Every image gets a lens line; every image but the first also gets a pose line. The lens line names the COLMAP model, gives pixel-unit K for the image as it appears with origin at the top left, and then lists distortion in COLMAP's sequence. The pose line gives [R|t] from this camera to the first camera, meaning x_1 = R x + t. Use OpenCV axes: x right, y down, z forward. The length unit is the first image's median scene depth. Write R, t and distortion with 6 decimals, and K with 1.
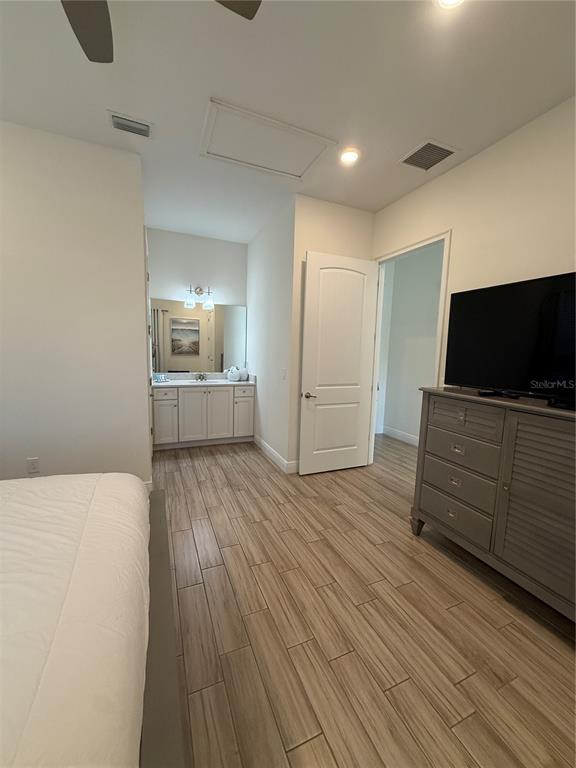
lens RADIAL K [[304.6, 0, 288.0], [0, 304.6, 384.0], [0, 0, 1]] dist [0.000459, 0.000040]
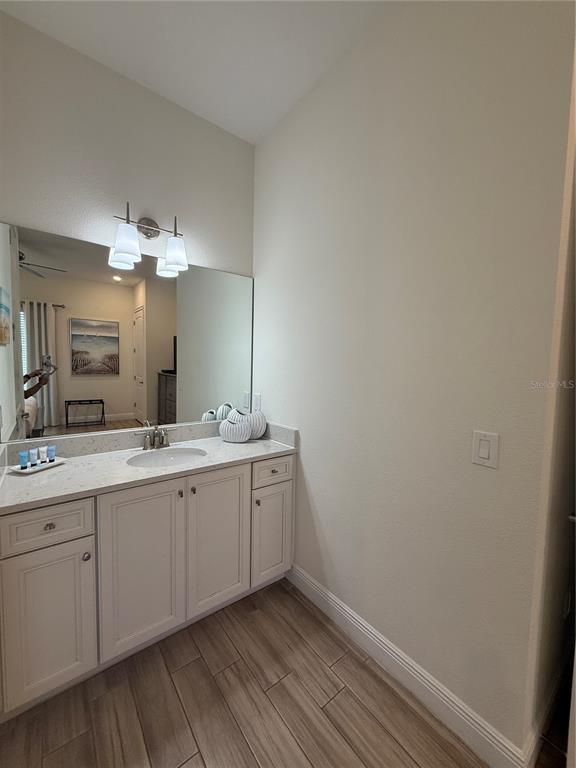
lens RADIAL K [[304.6, 0, 288.0], [0, 304.6, 384.0], [0, 0, 1]] dist [0.000459, 0.000040]
pose [[0.967969, -0.024594, 0.249862, -0.182407], [0.036146, 0.998474, -0.041753, -0.061165], [-0.248454, 0.049447, 0.967381, 0.477133]]
